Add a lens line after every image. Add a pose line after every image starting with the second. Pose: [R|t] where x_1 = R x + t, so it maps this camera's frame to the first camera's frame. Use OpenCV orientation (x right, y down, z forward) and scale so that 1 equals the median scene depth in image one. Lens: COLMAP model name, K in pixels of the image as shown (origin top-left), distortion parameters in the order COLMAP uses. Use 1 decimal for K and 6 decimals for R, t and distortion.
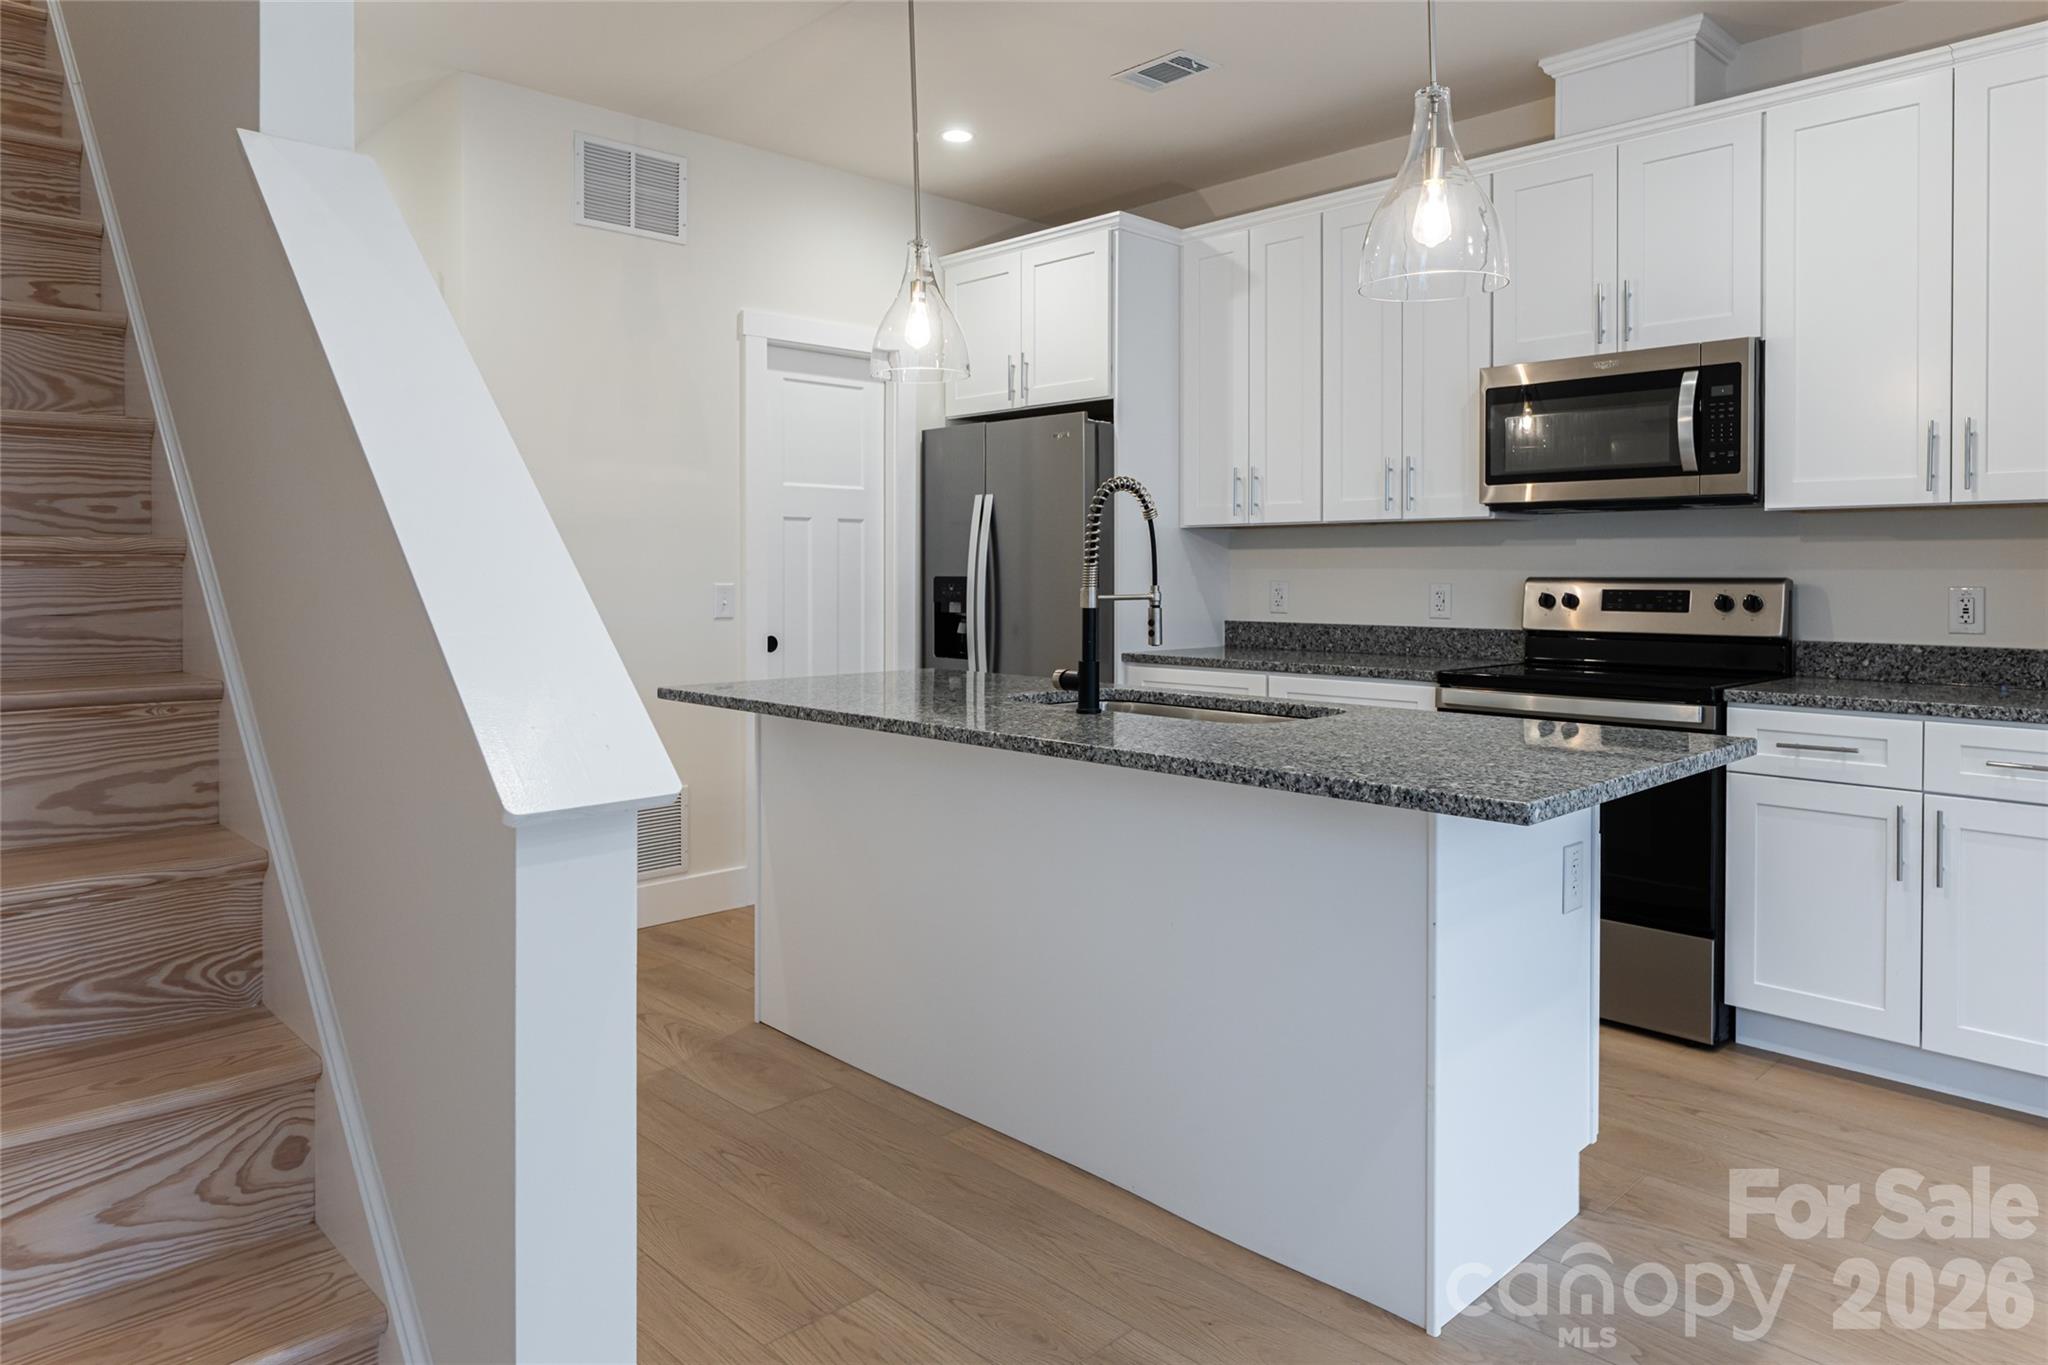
lens RADIAL K [[1279.5, 0, 1025.0], [0, 1279.5, 576.9], [0, 0, 1]] dist [-0.002961, -0.000365]
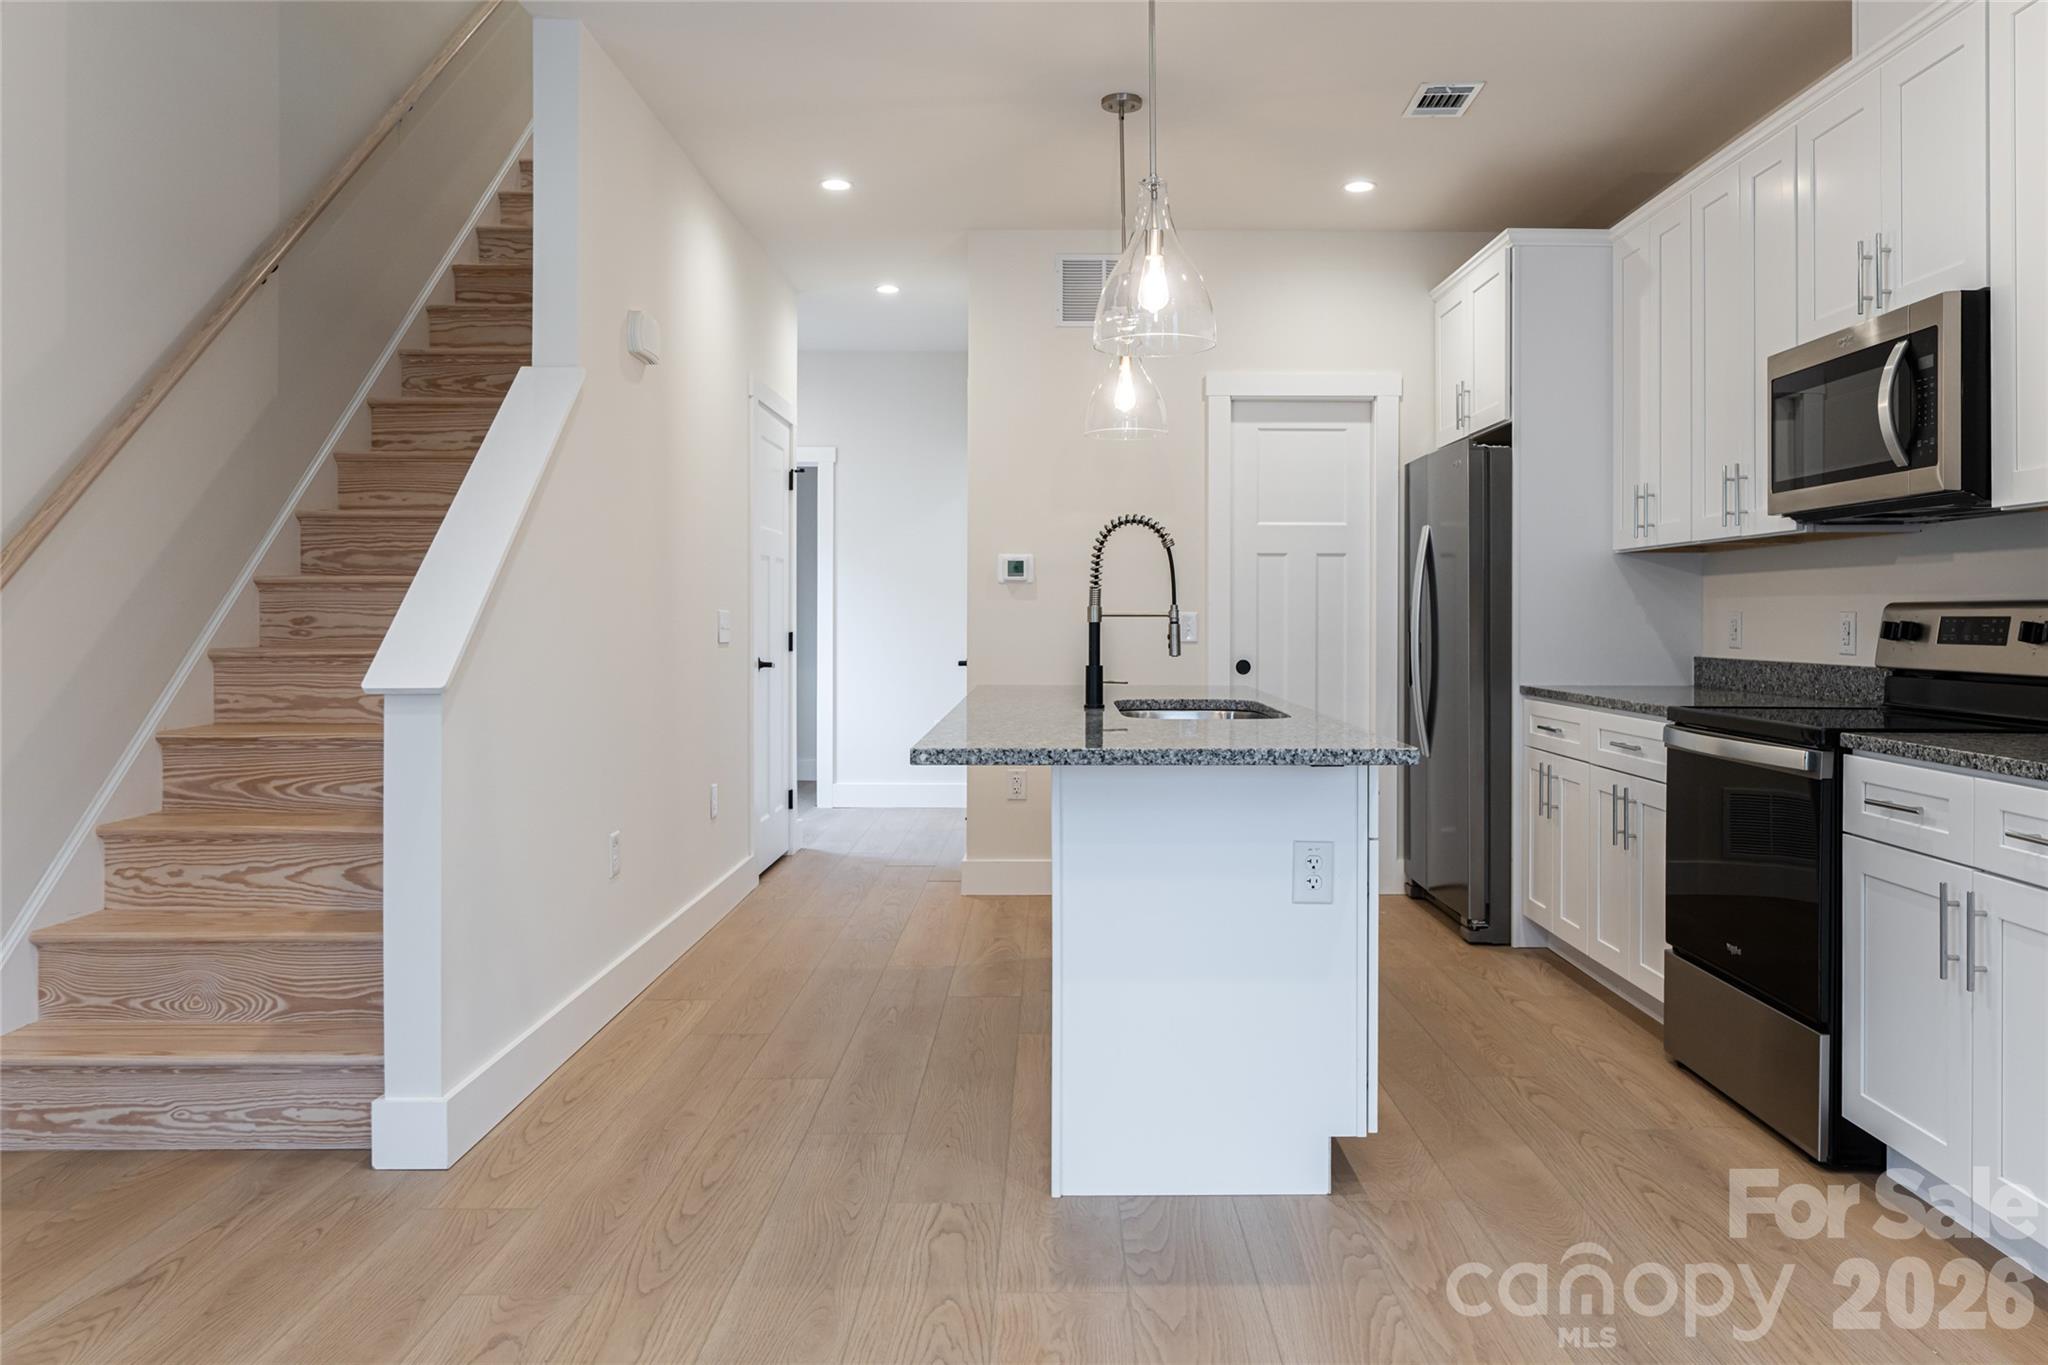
lens RADIAL K [[1409.4, 0, 1094.8], [0, 1409.4, 613.0], [0, 0, 1]] dist [0.001833, -0.000080]
pose [[0.734945, 0.000261, -0.678126, 0.617002], [-0.005803, 0.999966, -0.005904, 0.014831], [0.678102, 0.008275, 0.734922, 0.004649]]
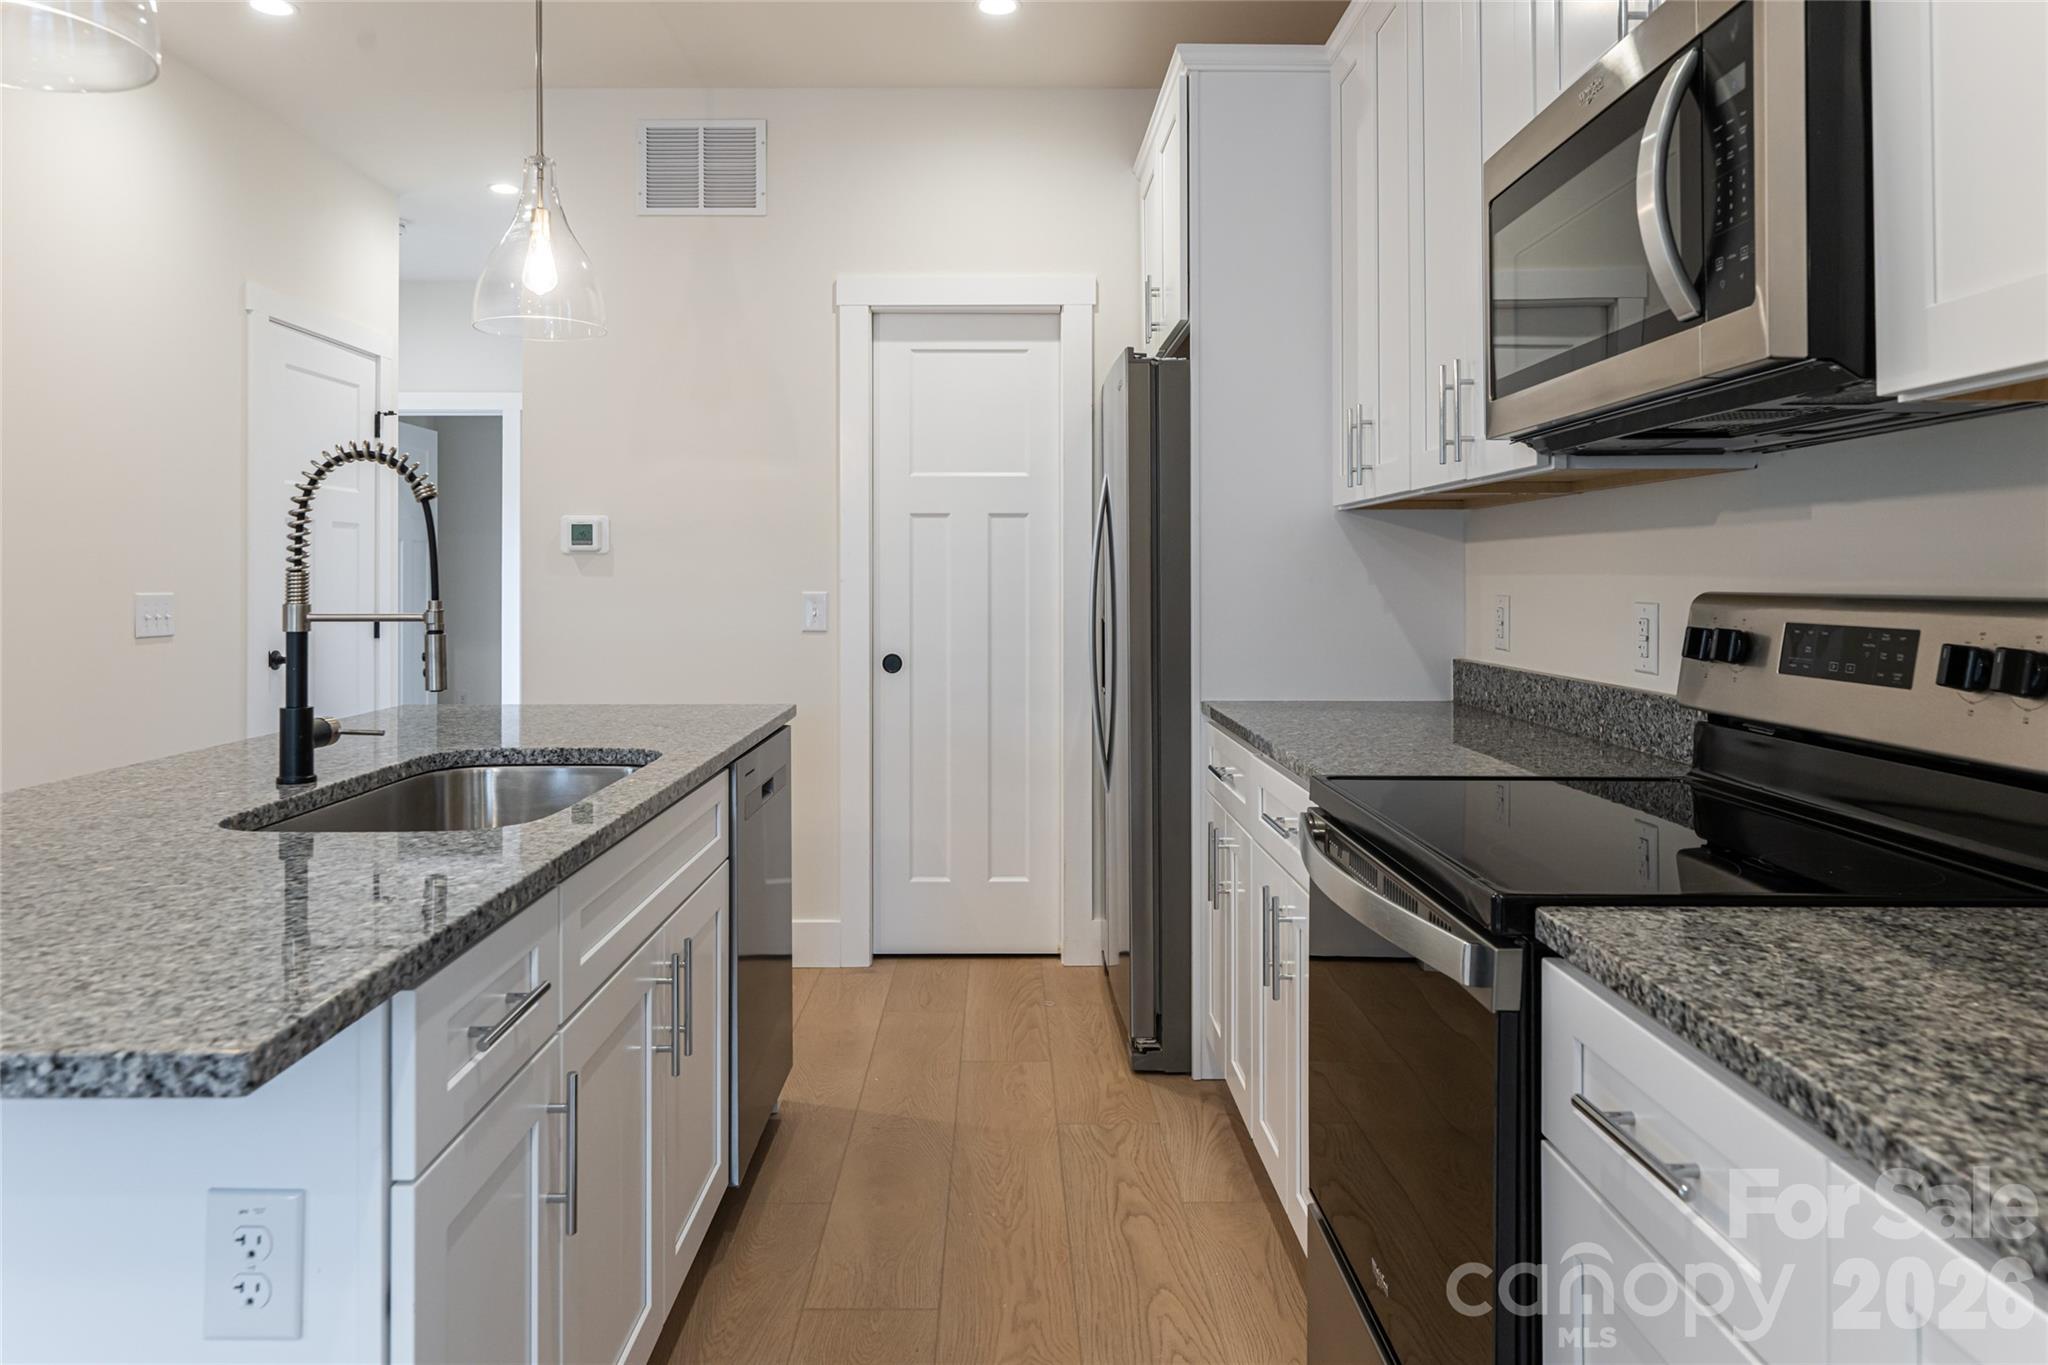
lens RADIAL K [[1323.2, 0, 1022.0], [0, 1323.2, 560.6], [0, 0, 1]] dist [0.000413, -0.000214]
pose [[0.726680, -0.008761, -0.686921, 0.532983], [-0.002821, 0.999872, -0.015737, -0.002734], [0.686971, 0.013373, 0.726562, 0.476643]]
